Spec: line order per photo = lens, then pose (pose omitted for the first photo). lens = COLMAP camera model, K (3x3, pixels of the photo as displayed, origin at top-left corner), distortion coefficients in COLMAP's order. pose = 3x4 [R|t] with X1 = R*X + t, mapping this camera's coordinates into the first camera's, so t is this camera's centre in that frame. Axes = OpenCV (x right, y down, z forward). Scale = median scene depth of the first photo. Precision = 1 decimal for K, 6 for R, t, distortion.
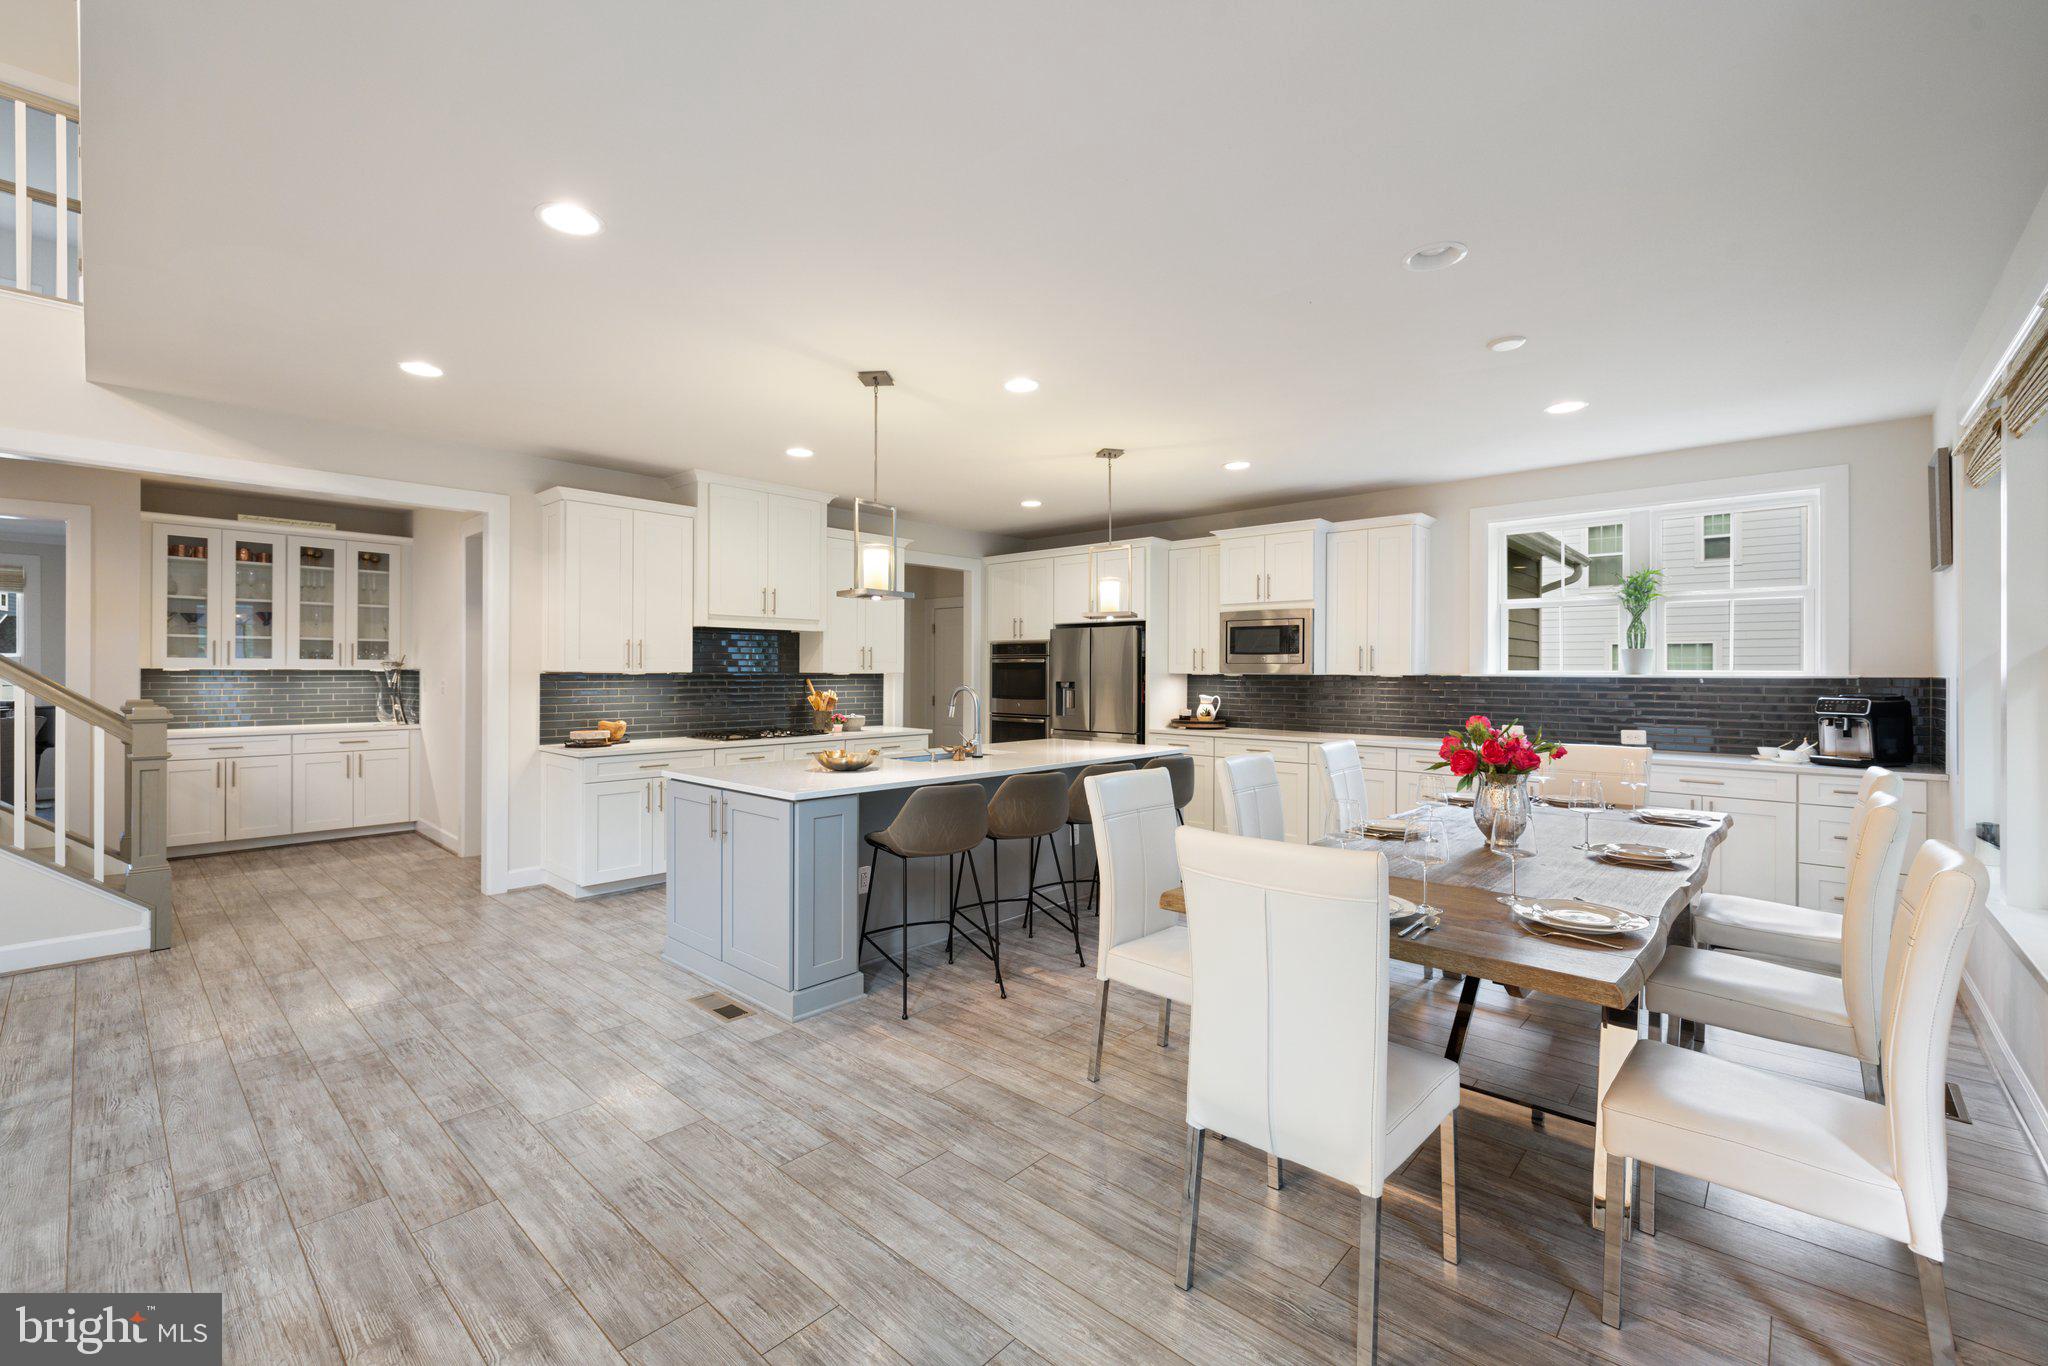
lens RADIAL K [[858.3, 0, 1024.0], [0, 858.3, 675.8], [0, 0, 1]] dist [-0.001543, -0.000711]
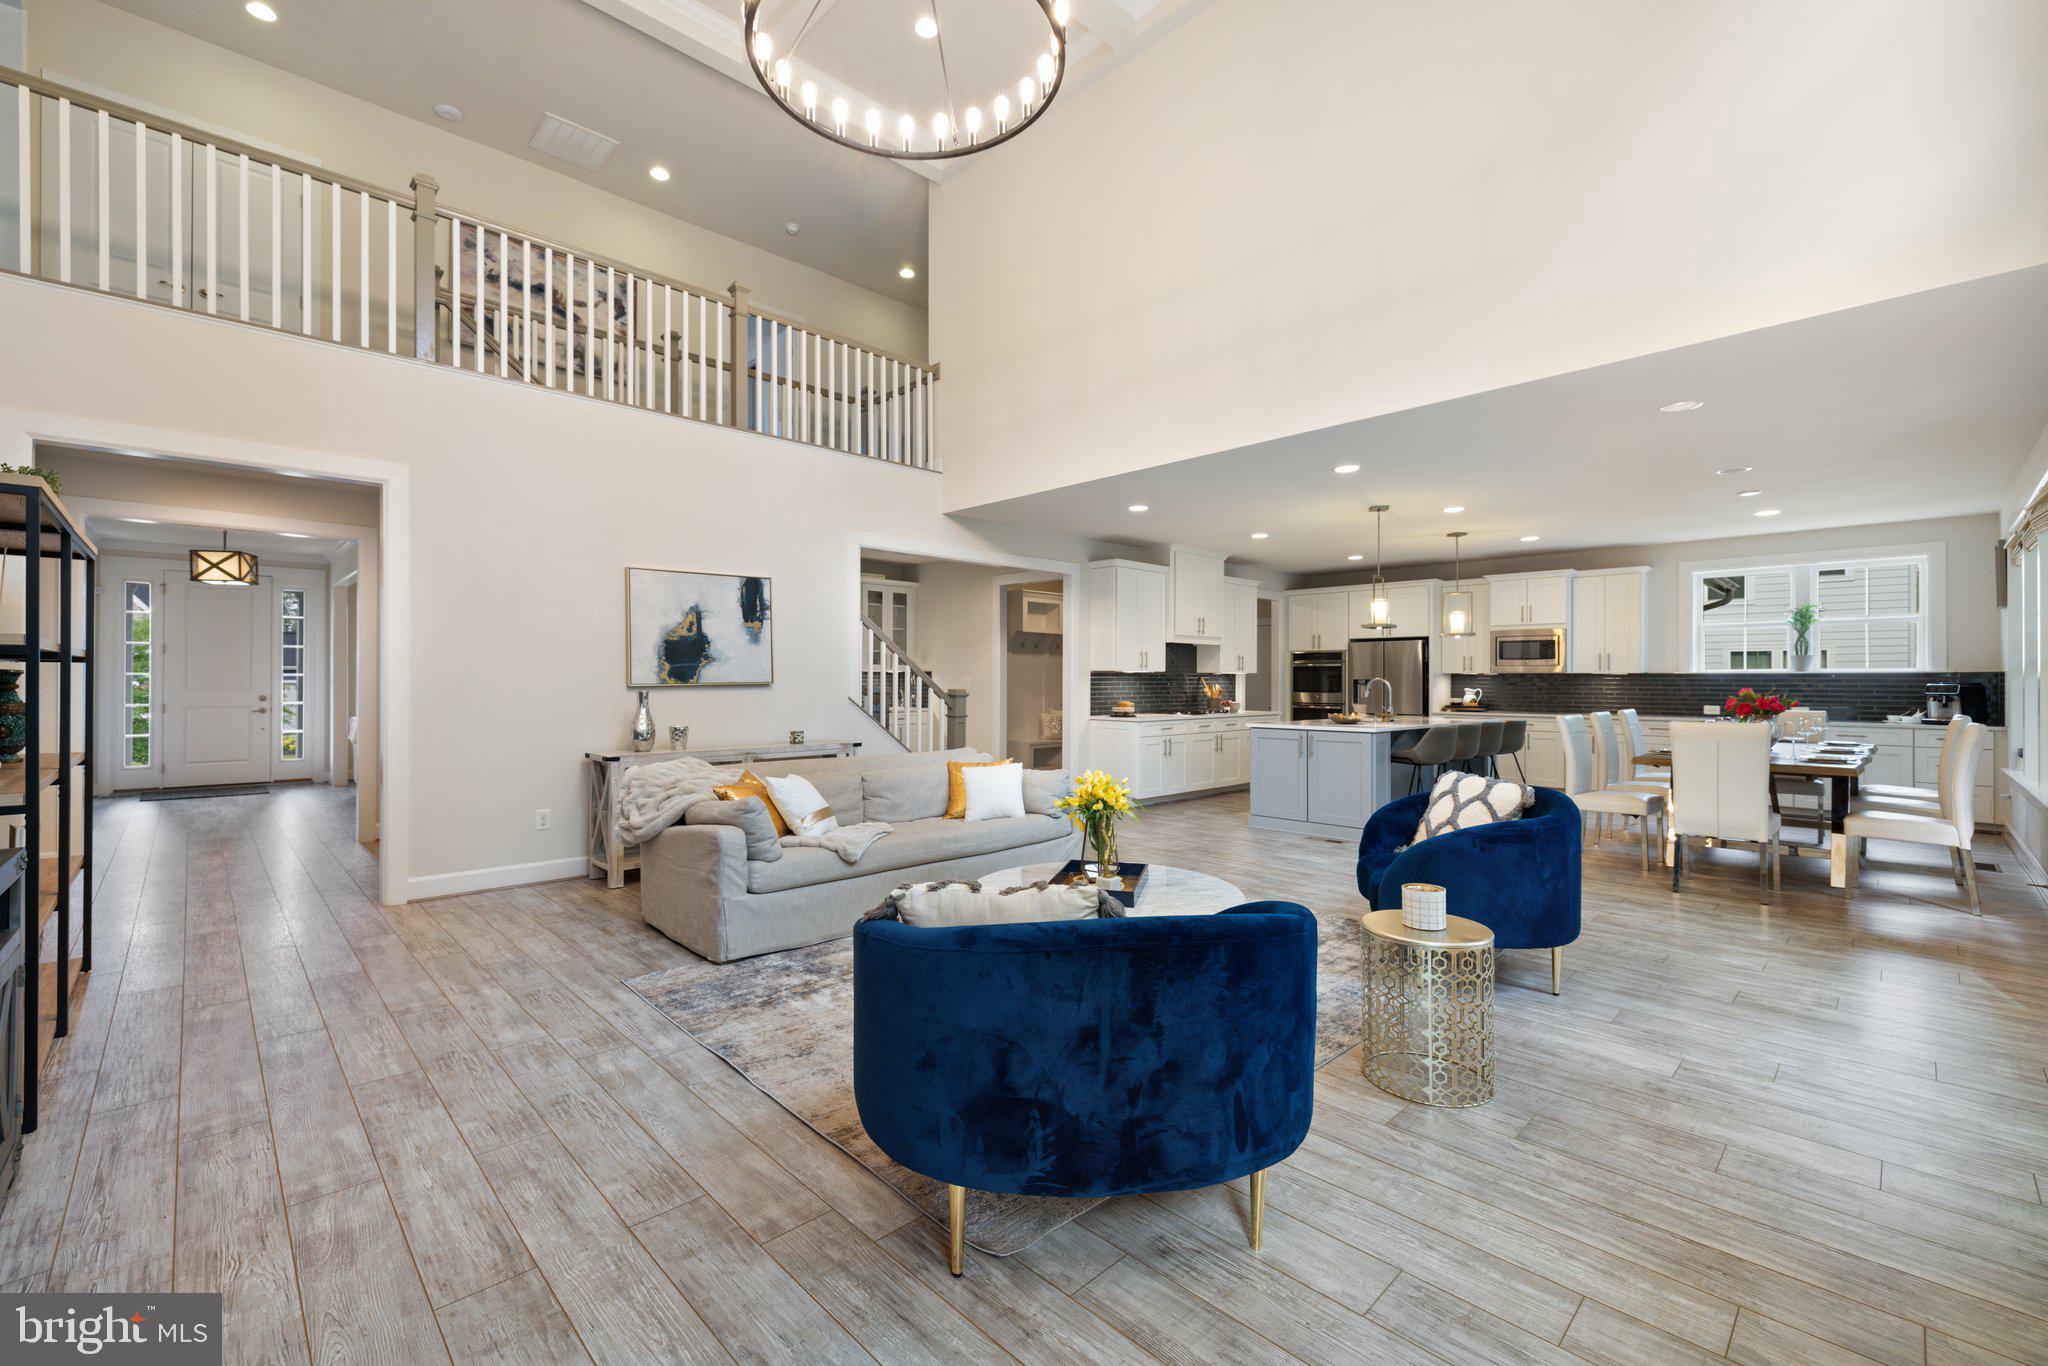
lens RADIAL K [[858.3, 0, 1019.3], [0, 858.3, 684.1], [0, 0, 1]] dist [-0.001543, -0.000711]
pose [[0.997822, -0.000789, -0.065963, -0.526589], [0.000734, 0.999999, -0.000855, 0.019177], [0.065964, 0.000805, 0.997822, -0.565889]]
